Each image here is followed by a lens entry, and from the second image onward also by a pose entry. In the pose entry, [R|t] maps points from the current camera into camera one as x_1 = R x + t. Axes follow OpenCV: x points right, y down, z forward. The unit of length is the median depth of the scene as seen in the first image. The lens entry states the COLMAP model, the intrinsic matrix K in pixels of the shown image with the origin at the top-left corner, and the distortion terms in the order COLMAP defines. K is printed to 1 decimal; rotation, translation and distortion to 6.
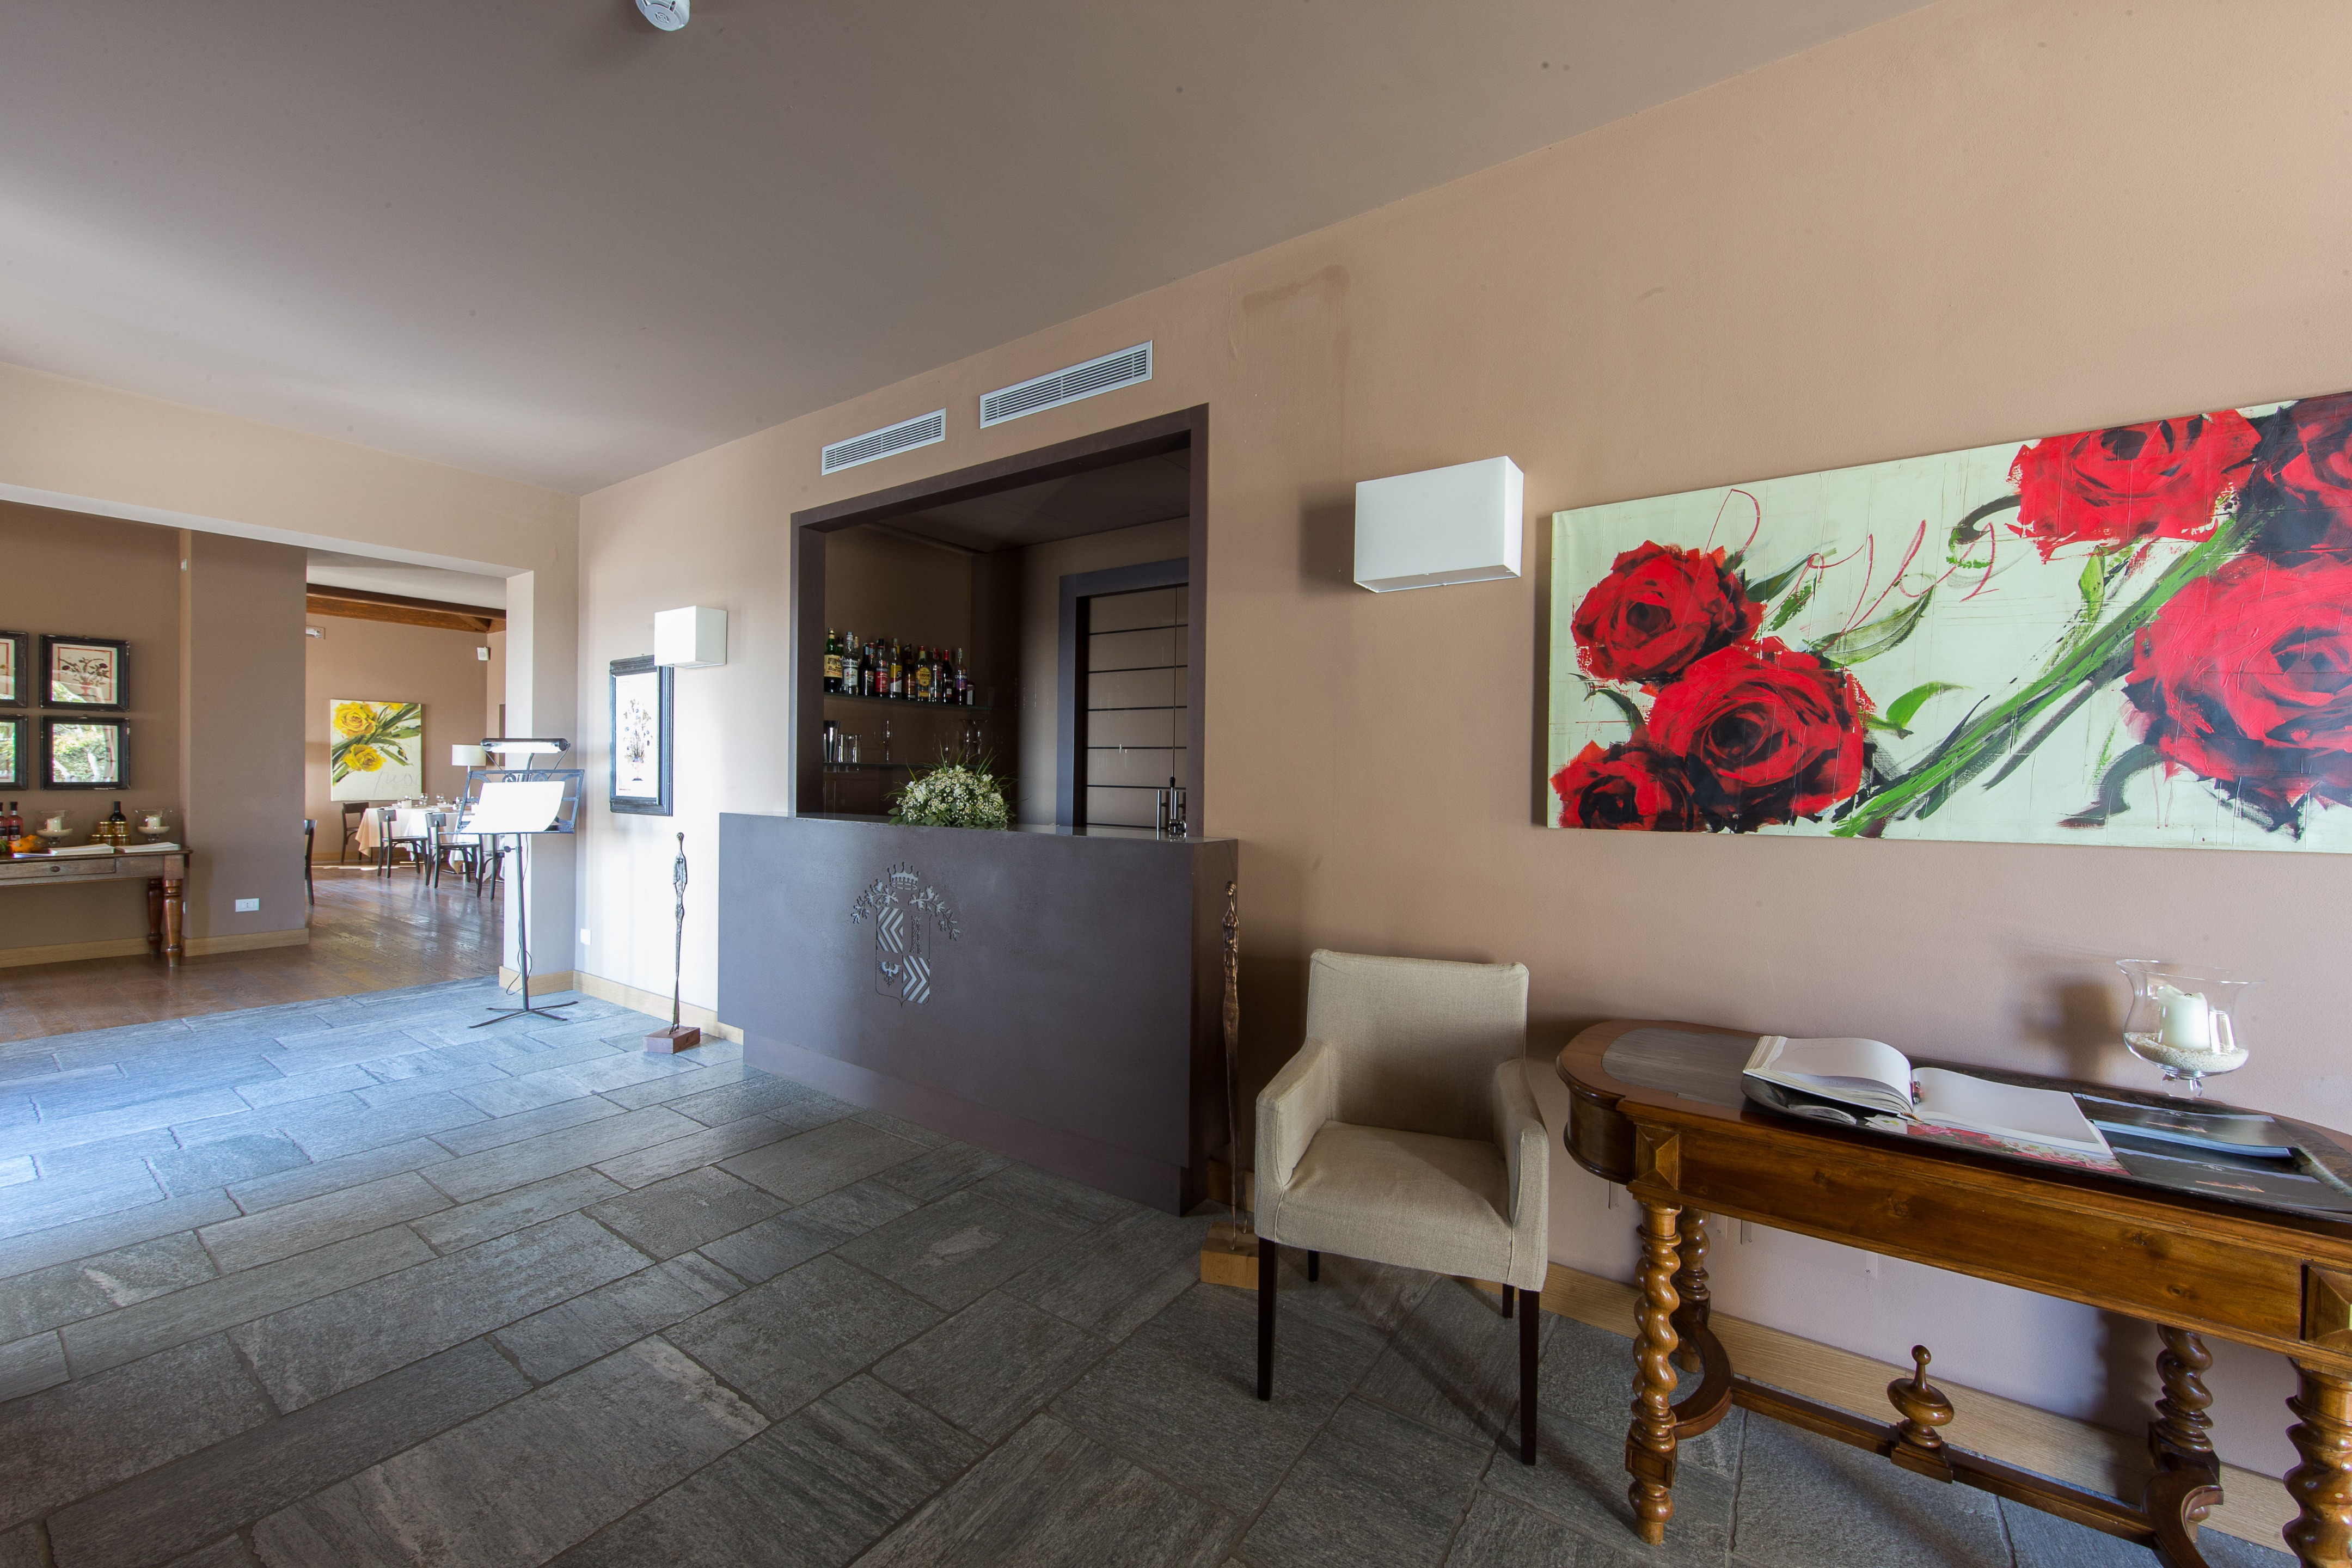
lens RADIAL K [[925.5, 0, 1169.8], [0, 925.5, 786.9], [0, 0, 1]] dist [-0.001643, -0.000903]
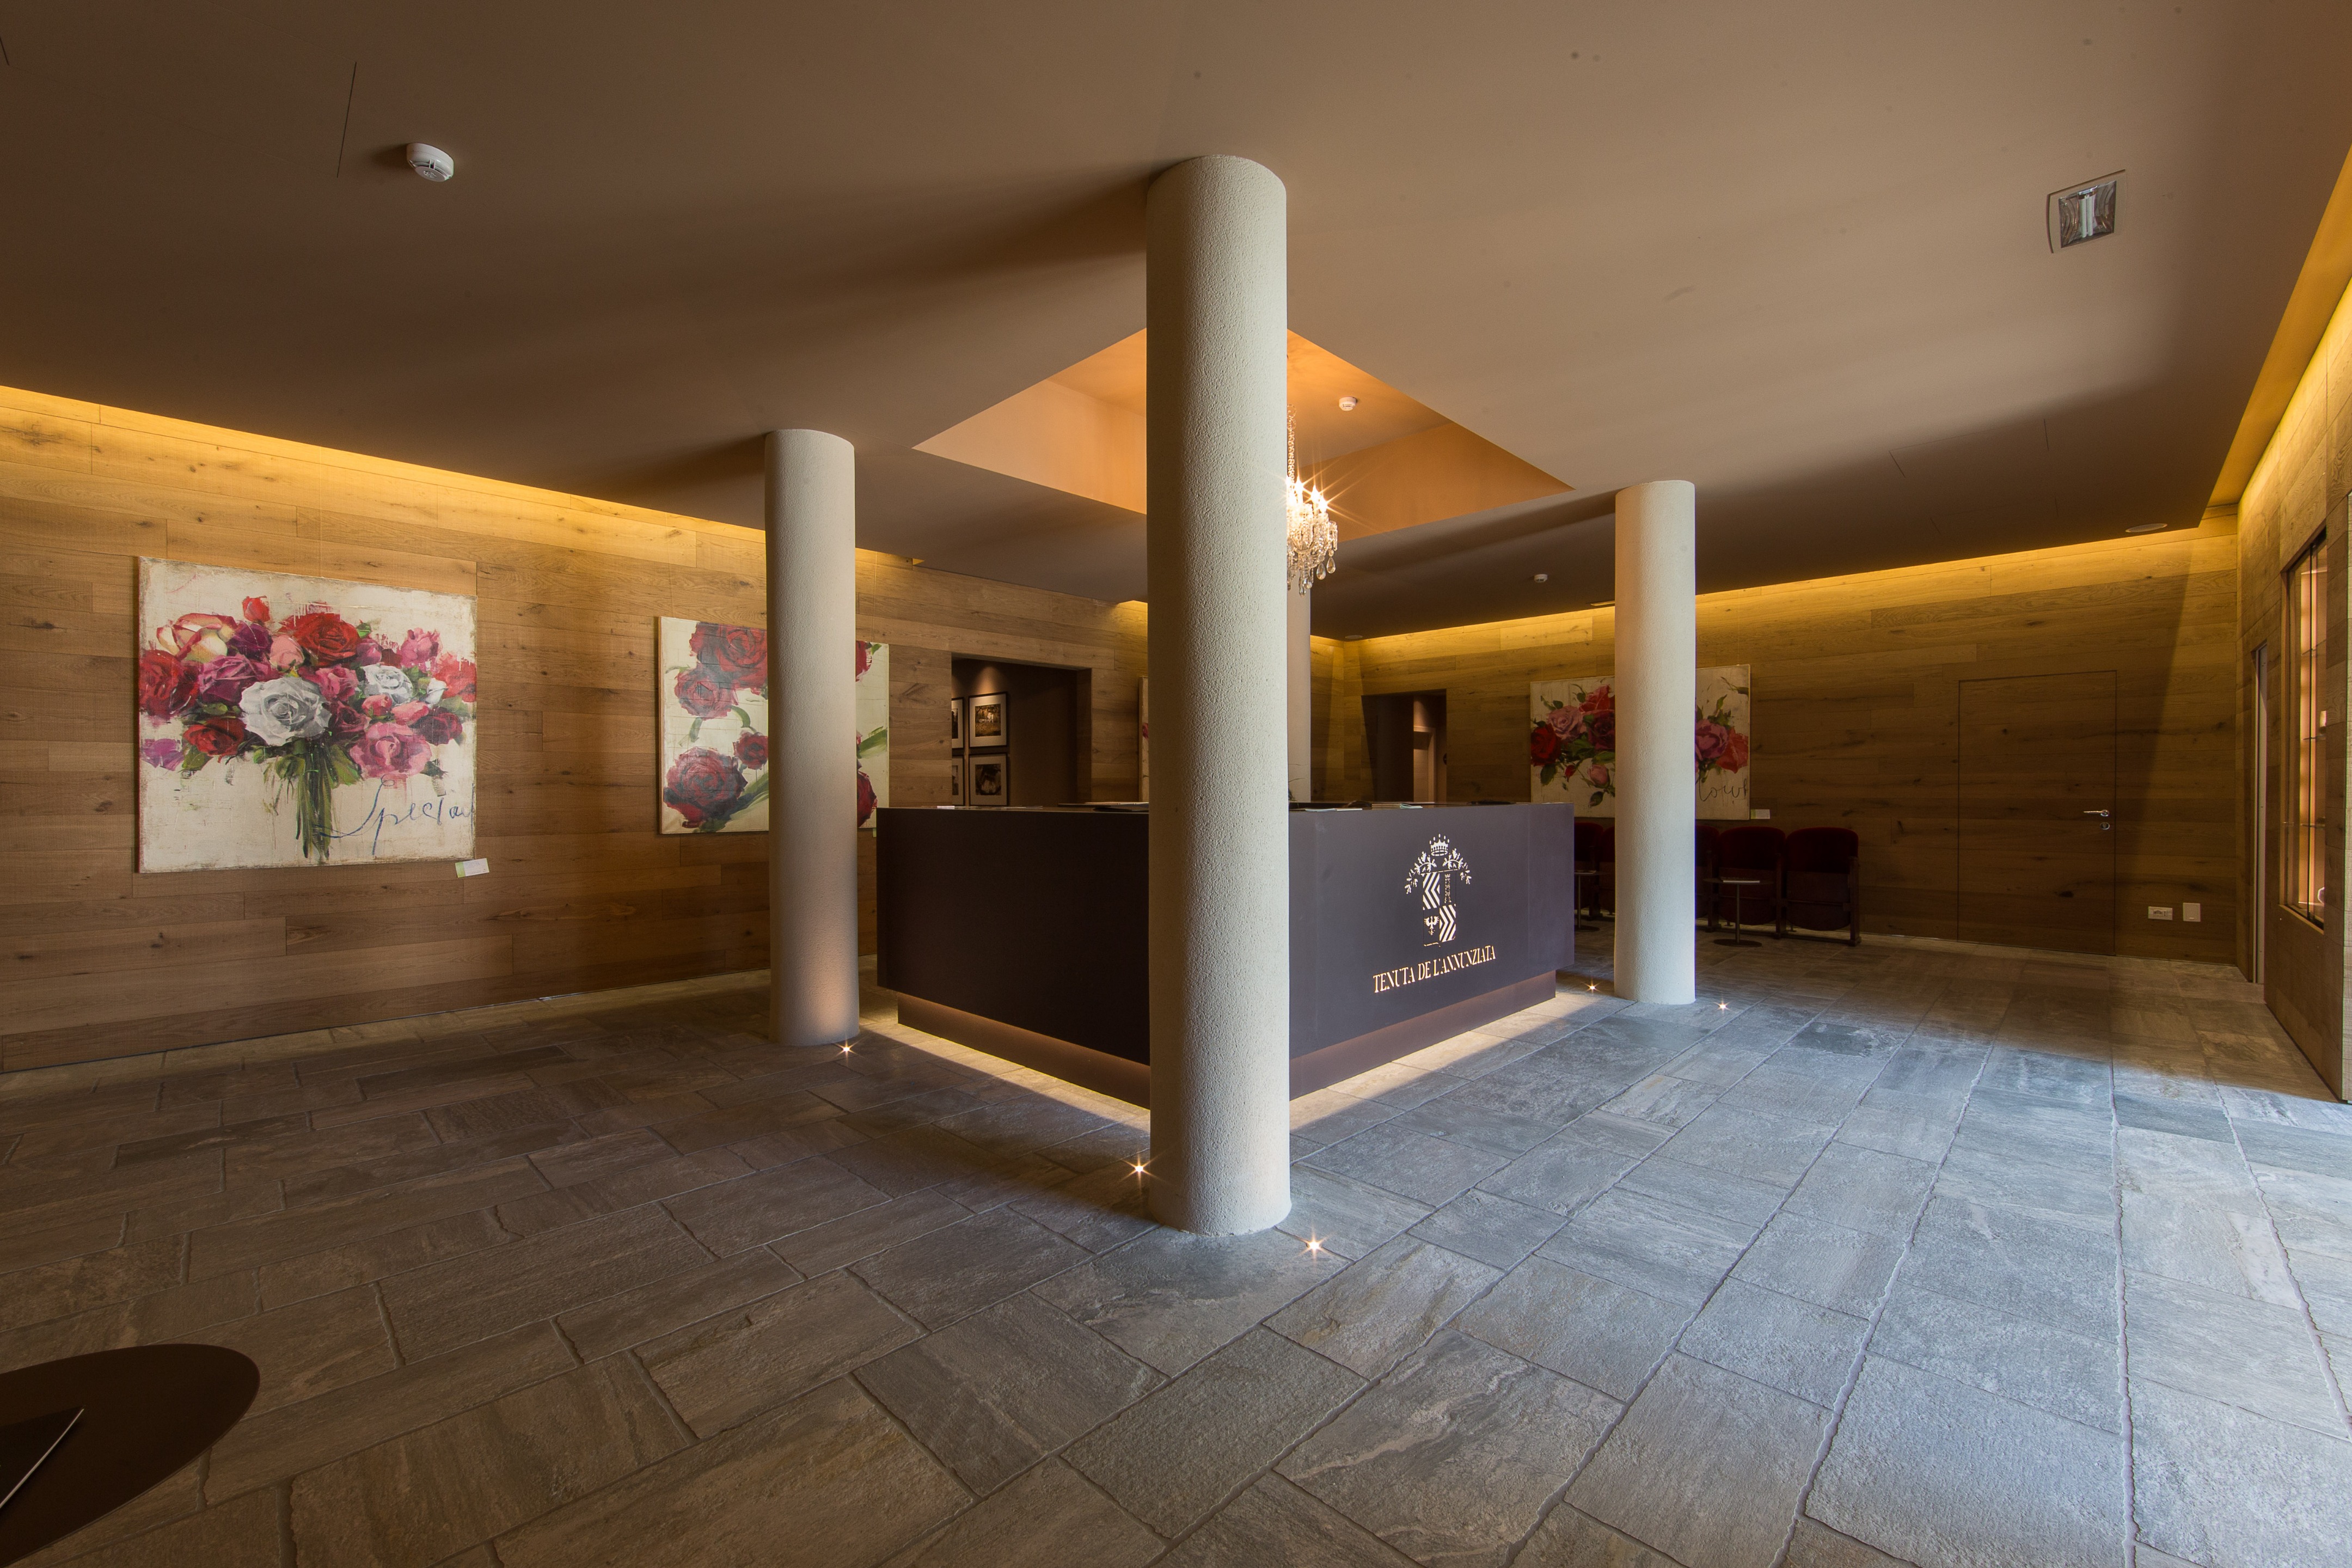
lens RADIAL K [[925.5, 0, 1182.3], [0, 925.5, 783.5], [0, 0, 1]] dist [-0.001643, -0.000903]
pose [[0.181440, -0.009955, 0.983352, -2.109718], [0.022394, 0.999731, 0.005989, -0.004694], [-0.983147, 0.020935, 0.181614, 1.470871]]
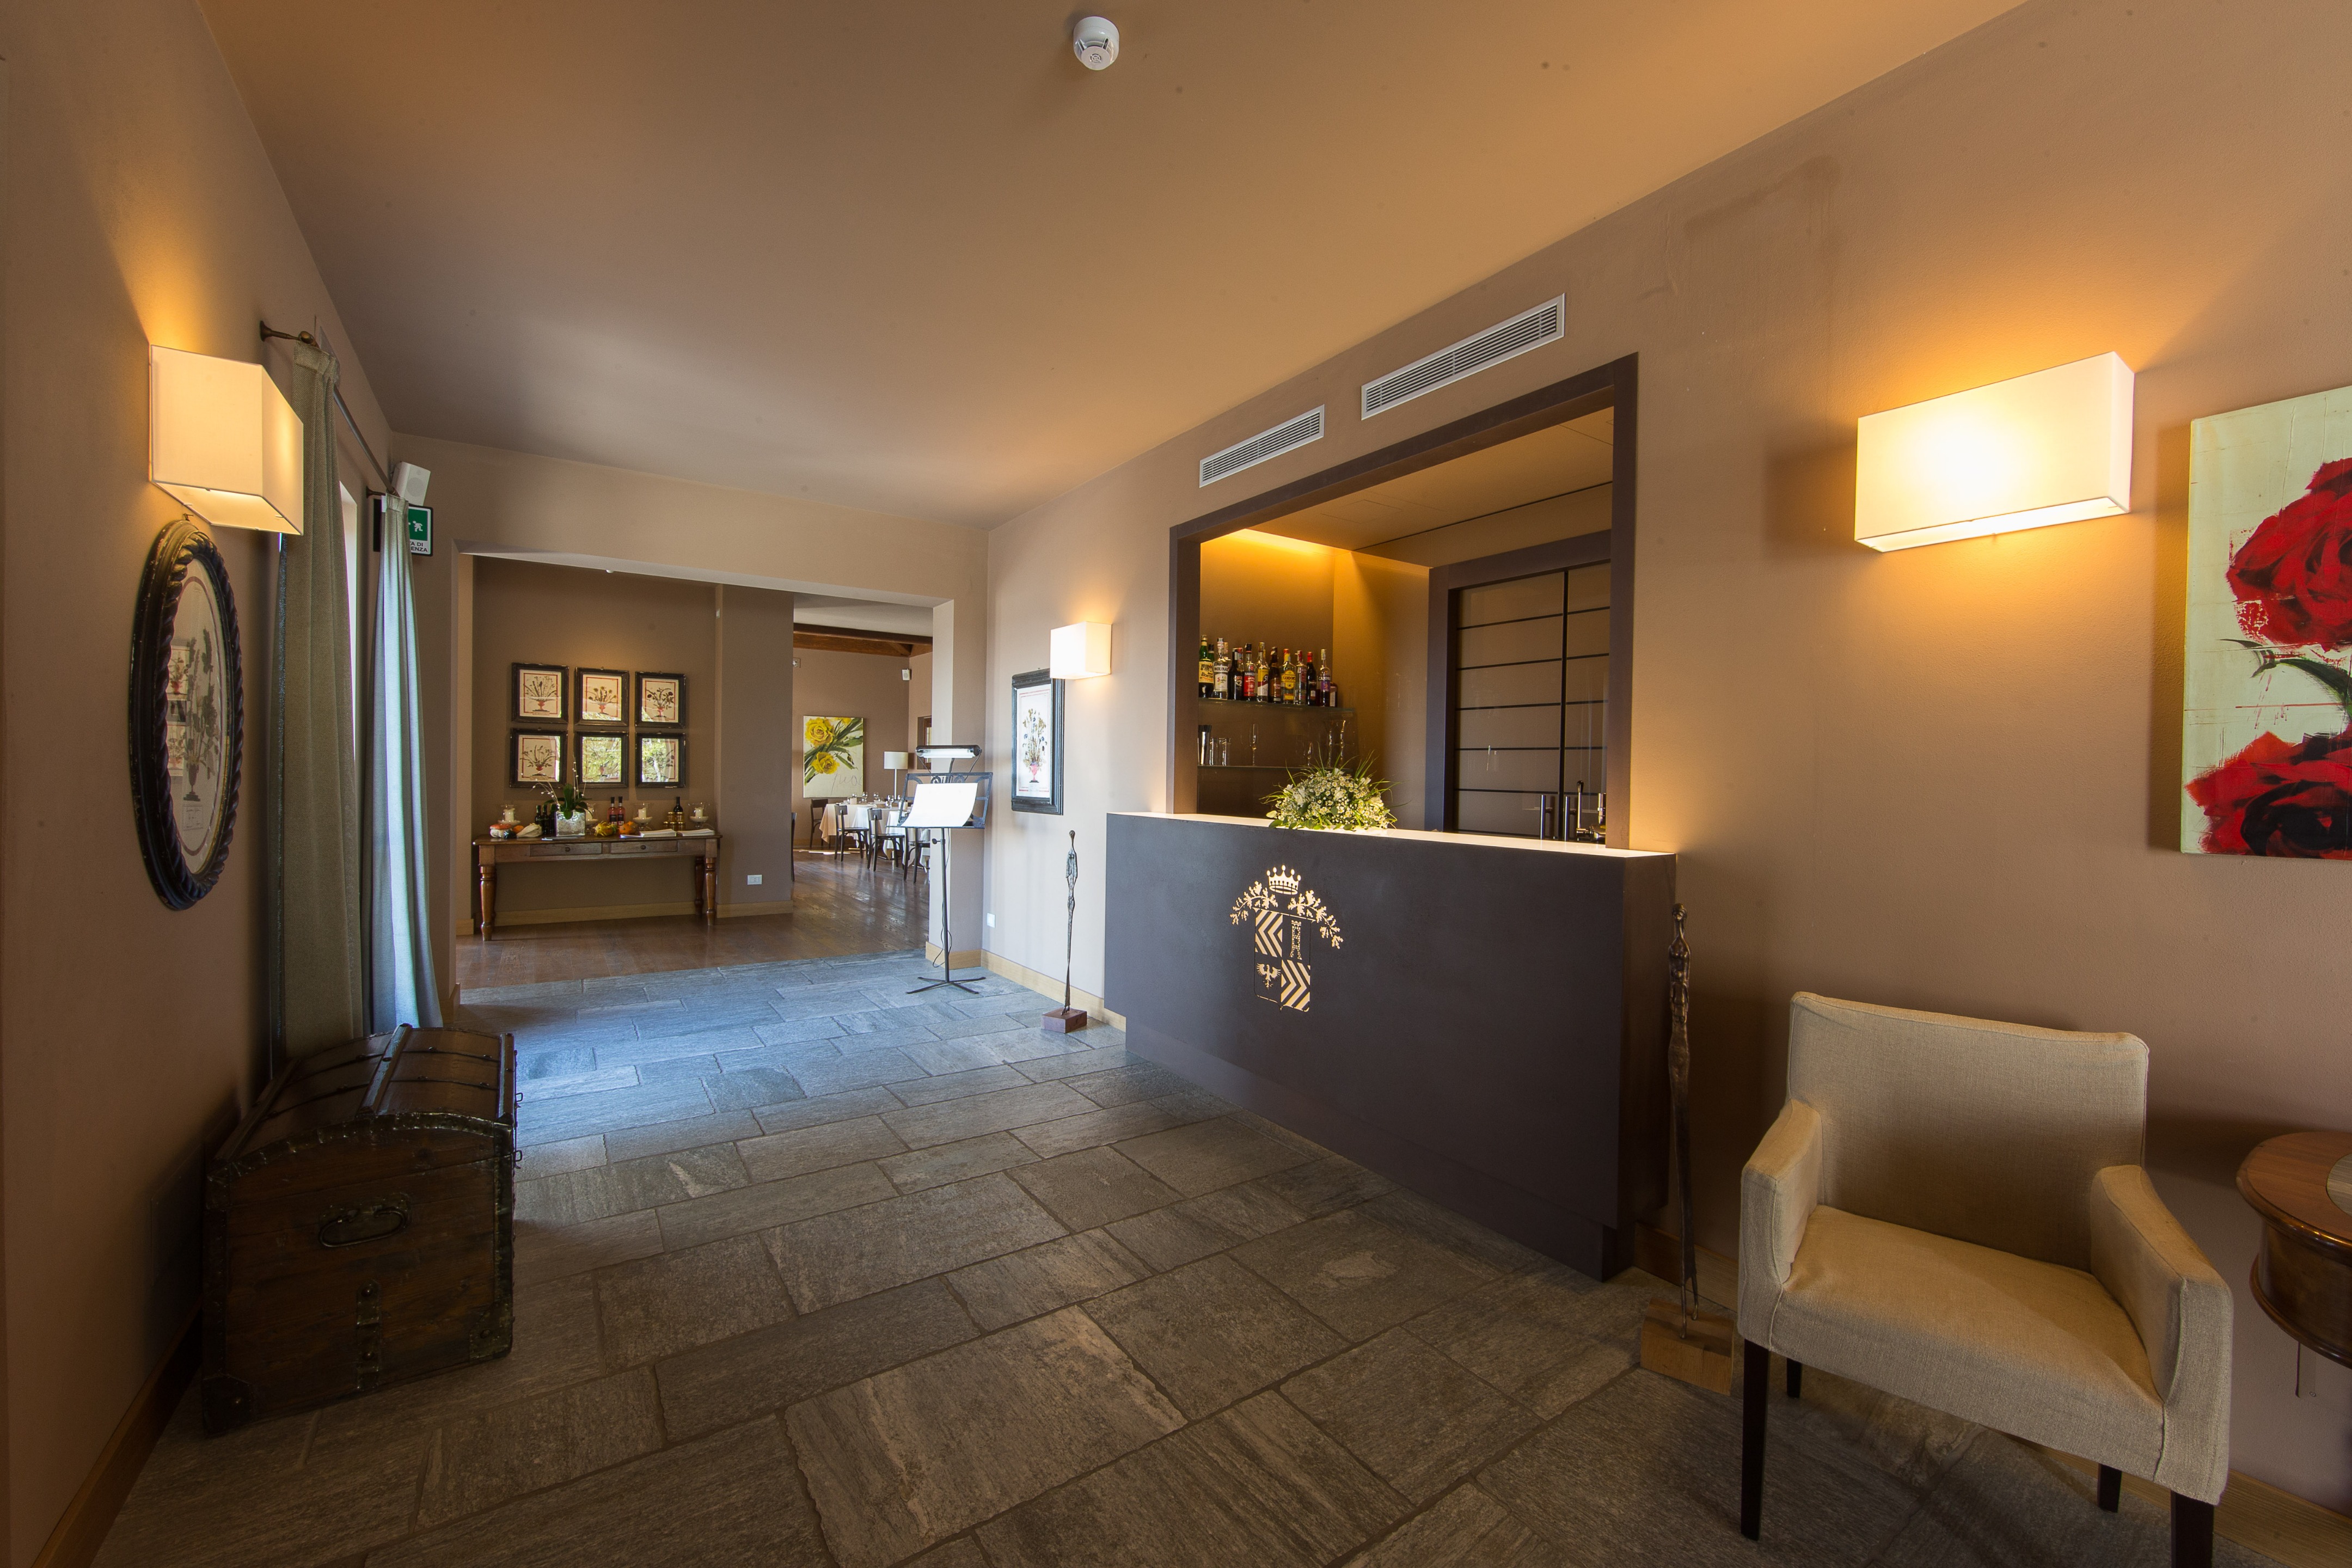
lens RADIAL K [[925.5, 0, 1161.9], [0, 925.5, 785.7], [0, 0, 1]] dist [-0.001643, -0.000903]
pose [[0.935402, 0.004721, -0.353554, -0.077505], [-0.006115, 0.999977, -0.002826, -0.001227], [0.353532, 0.004806, 0.935410, 0.032927]]
